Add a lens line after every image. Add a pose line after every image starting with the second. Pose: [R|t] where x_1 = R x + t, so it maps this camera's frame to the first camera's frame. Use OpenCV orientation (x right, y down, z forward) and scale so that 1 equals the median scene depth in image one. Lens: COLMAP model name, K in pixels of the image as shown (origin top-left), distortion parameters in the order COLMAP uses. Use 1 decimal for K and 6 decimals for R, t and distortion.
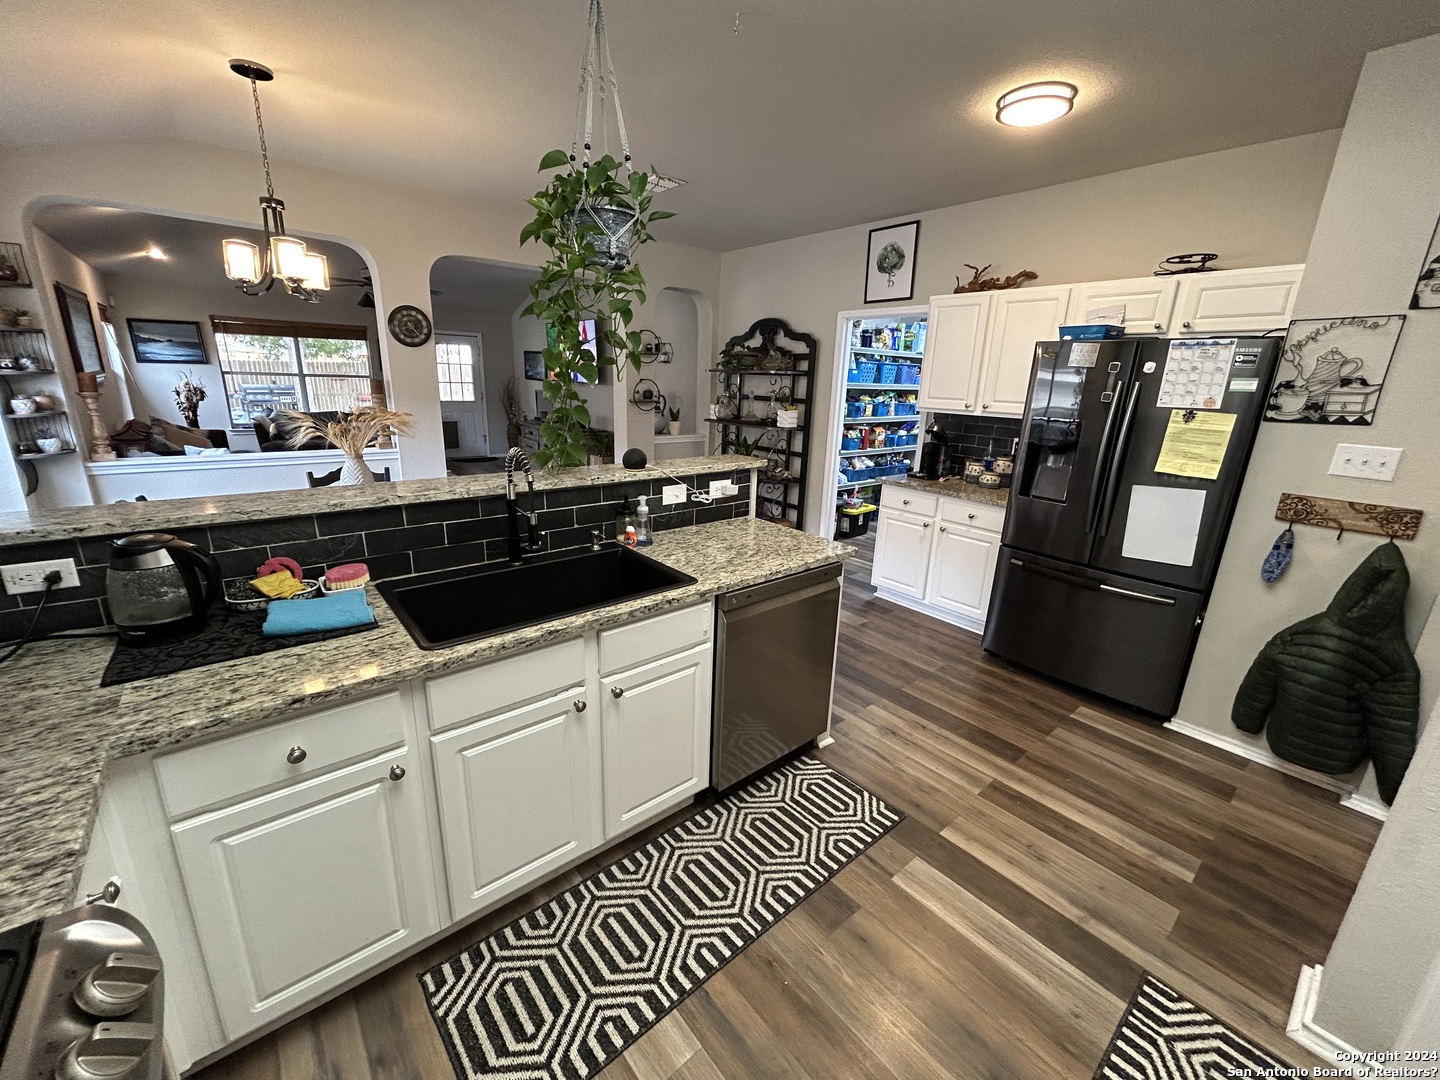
lens RADIAL K [[577.2, 0, 720.0], [0, 577.2, 537.9], [0, 0, 1]] dist [-0.001152, 0.000152]
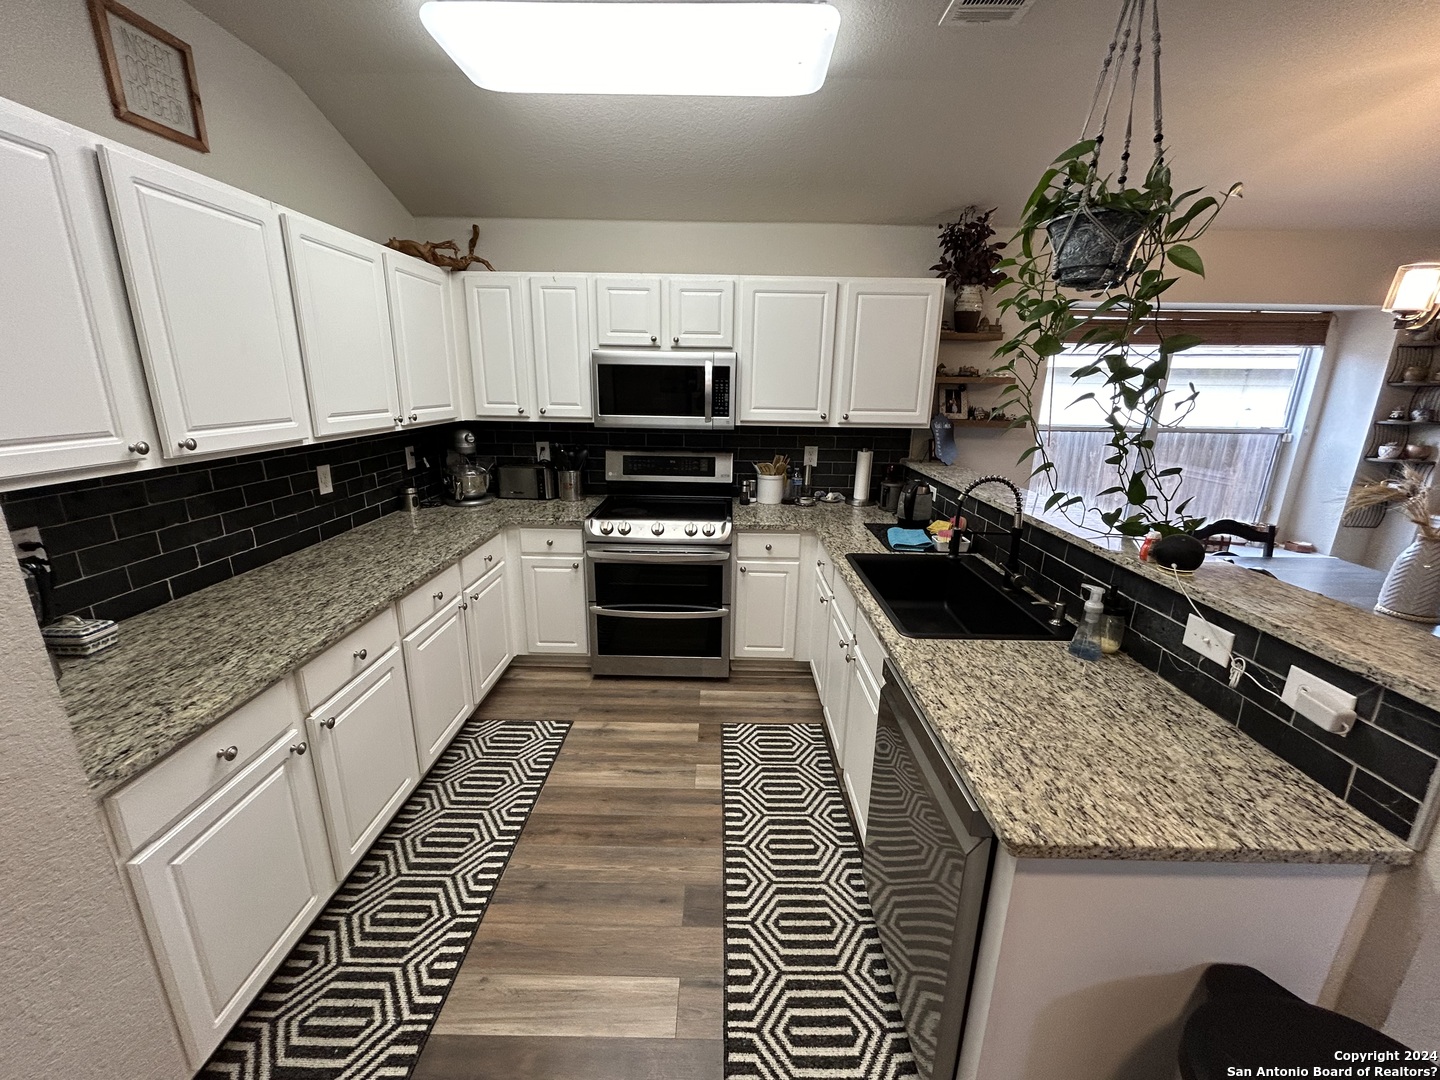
lens RADIAL K [[577.2, 0, 718.3], [0, 577.2, 536.4], [0, 0, 1]] dist [-0.001152, 0.000152]
pose [[-0.651888, 0.154064, -0.742500, 0.600421], [-0.243336, 0.884864, 0.397244, -0.262152], [0.718212, 0.439635, -0.539344, 0.917028]]
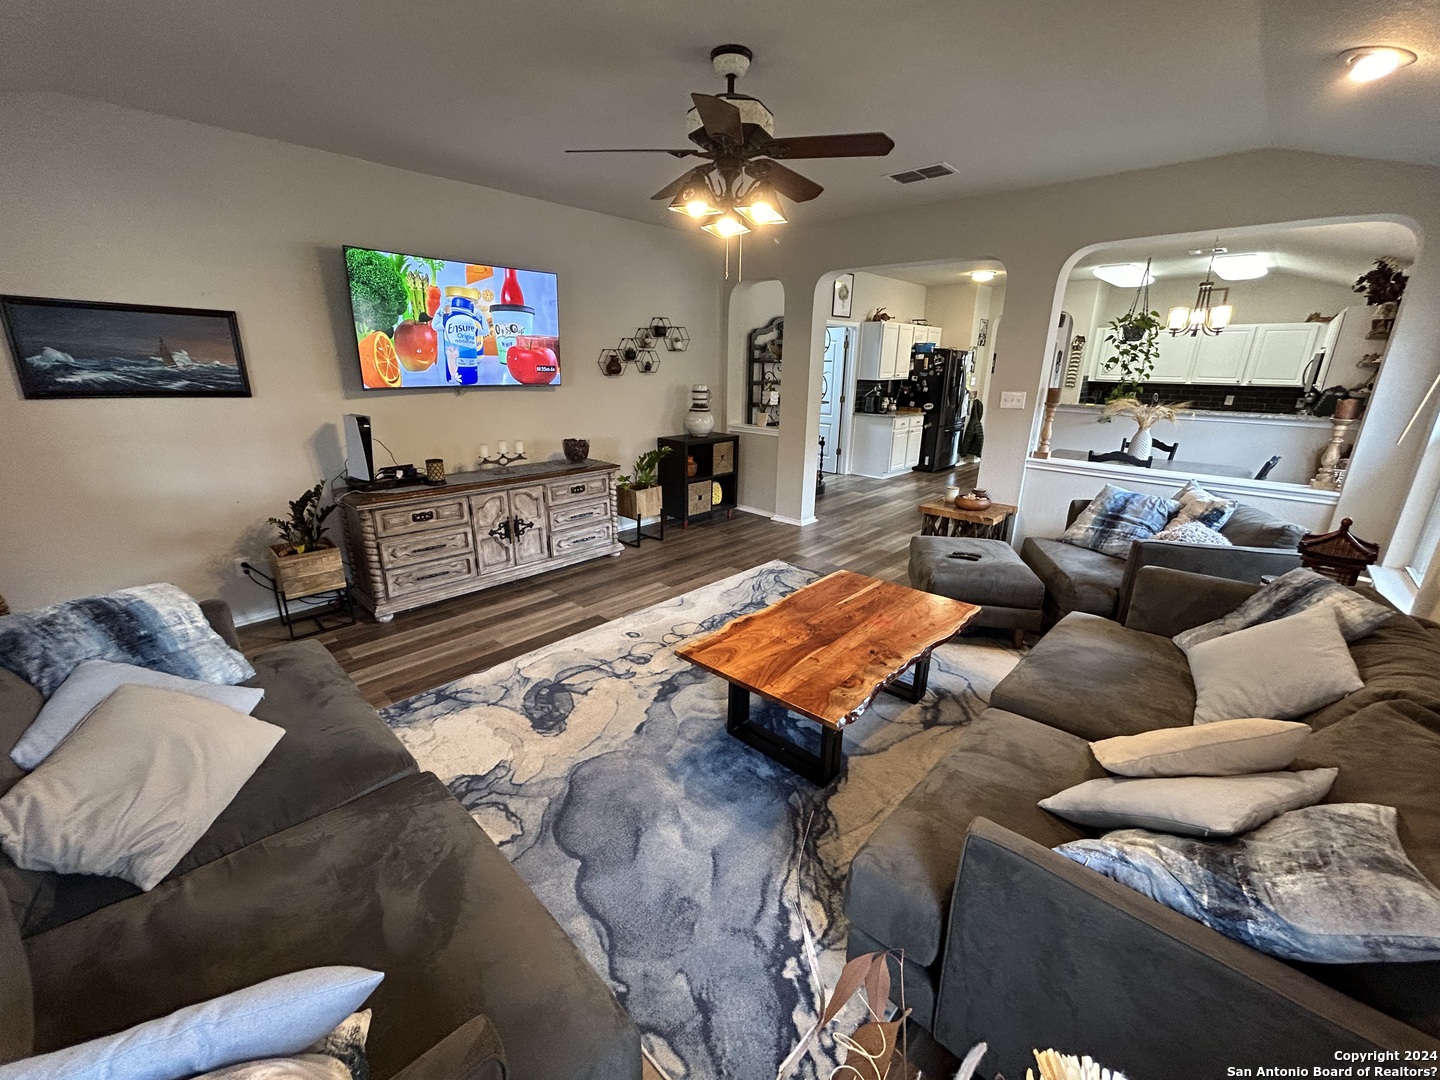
lens RADIAL K [[577.2, 0, 717.1], [0, 577.2, 543.2], [0, 0, 1]] dist [-0.001152, 0.000152]
pose [[-0.115874, -0.334147, 0.935371, -2.642924], [0.253160, 0.900677, 0.353115, -0.909911], [-0.960460, 0.277715, -0.019772, 2.837093]]
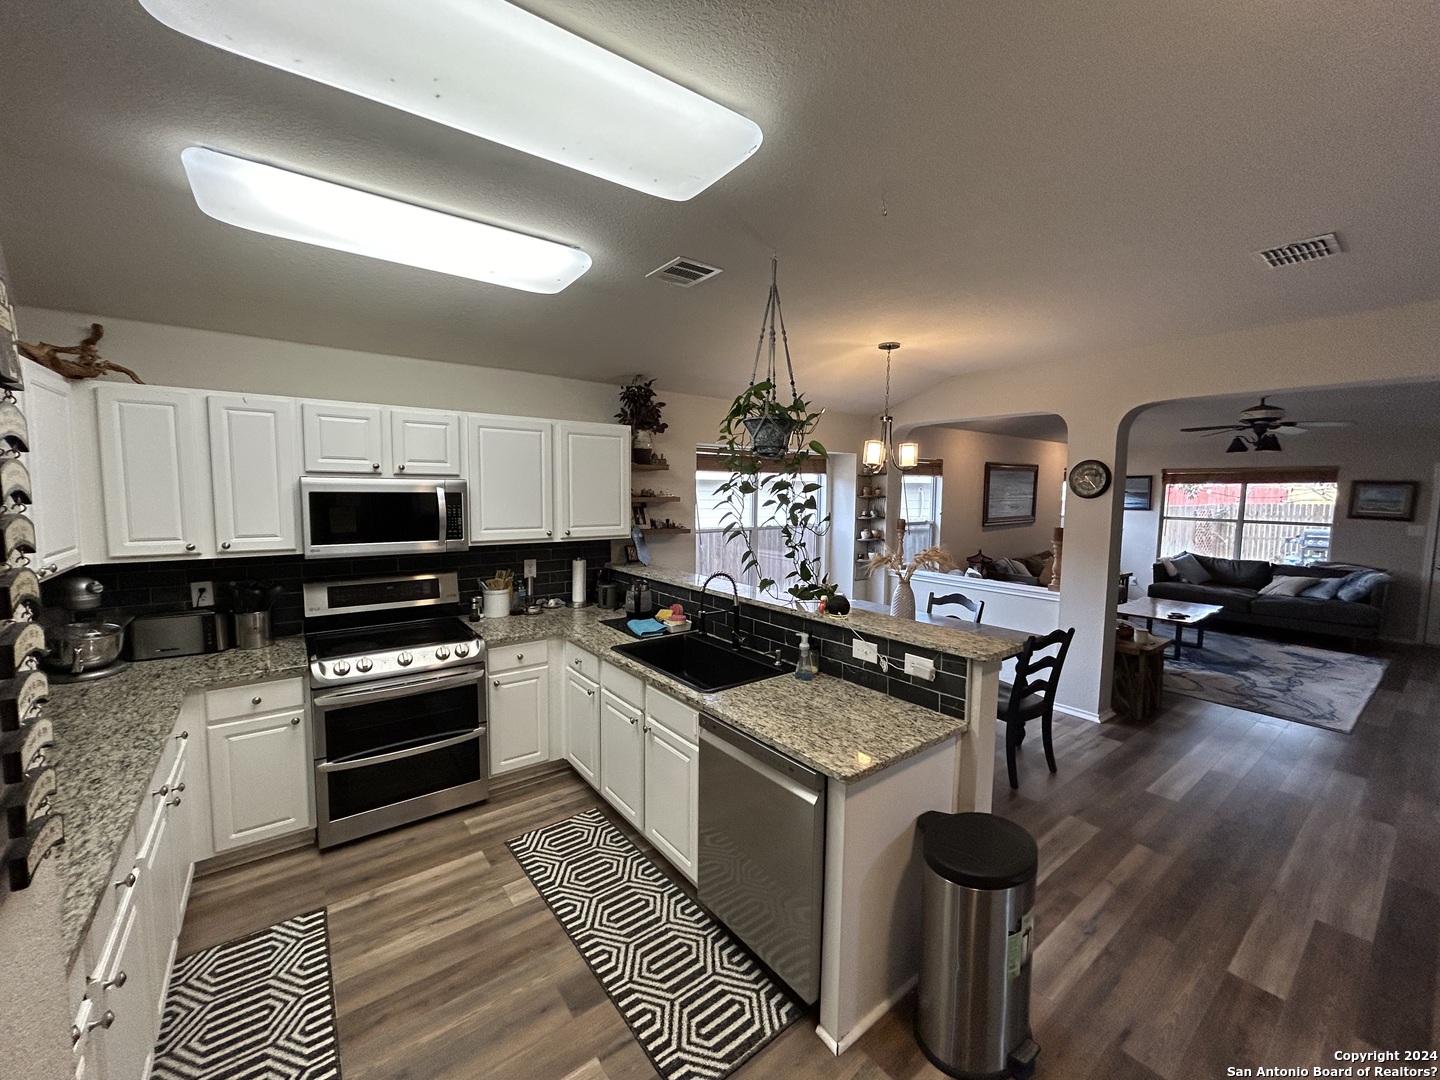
lens RADIAL K [[577.2, 0, 717.1], [0, 577.2, 536.8], [0, 0, 1]] dist [-0.001152, 0.000152]
pose [[-0.049339, 0.048846, -0.997587, 0.889858], [-0.283149, 0.957142, 0.060869, -0.247282], [0.957806, 0.285469, -0.033393, 0.737341]]
